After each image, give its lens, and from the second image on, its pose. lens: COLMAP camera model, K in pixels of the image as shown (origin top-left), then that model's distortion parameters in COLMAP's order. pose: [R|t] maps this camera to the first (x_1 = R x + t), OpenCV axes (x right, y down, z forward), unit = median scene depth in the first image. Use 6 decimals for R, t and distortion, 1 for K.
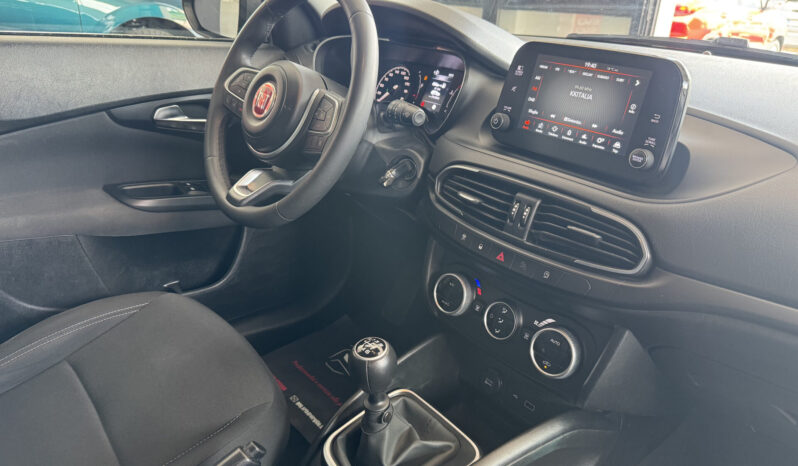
lens RADIAL K [[564.9, 0, 386.9], [0, 564.9, 243.2], [0, 0, 1]] dist [0.045560, -0.071692]
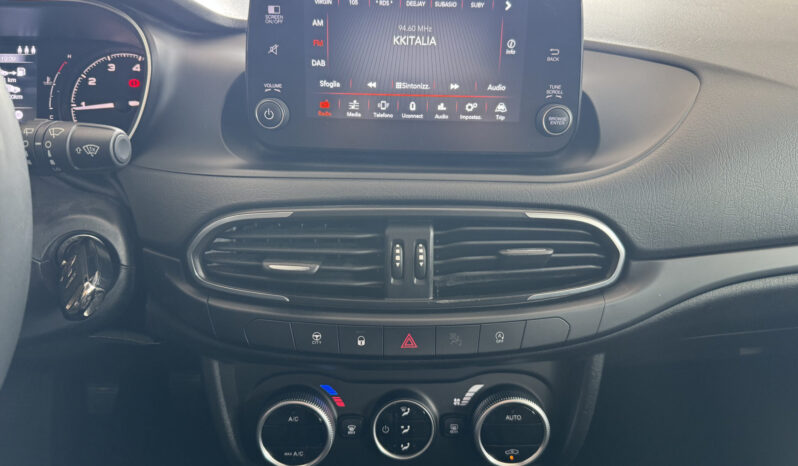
lens RADIAL K [[593.5, 0, 392.6], [0, 593.5, 252.8], [0, 0, 1]] dist [0.024178, -0.048234]
pose [[0.623382, -0.395205, 0.674691, -0.167267], [0.335528, 0.914589, 0.225716, -0.187534], [-0.706269, 0.085671, 0.702741, 0.544245]]
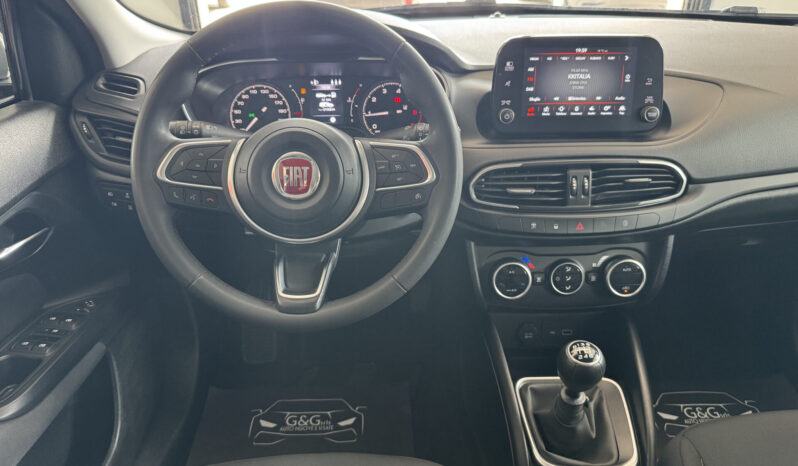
lens RADIAL K [[564.9, 0, 391.4], [0, 564.9, 243.7], [0, 0, 1]] dist [0.045560, -0.071692]
pose [[0.627085, -0.428319, 0.650621, -0.761421], [0.366091, 0.899313, 0.239191, -0.341842], [-0.687562, 0.088193, 0.720750, 0.403397]]
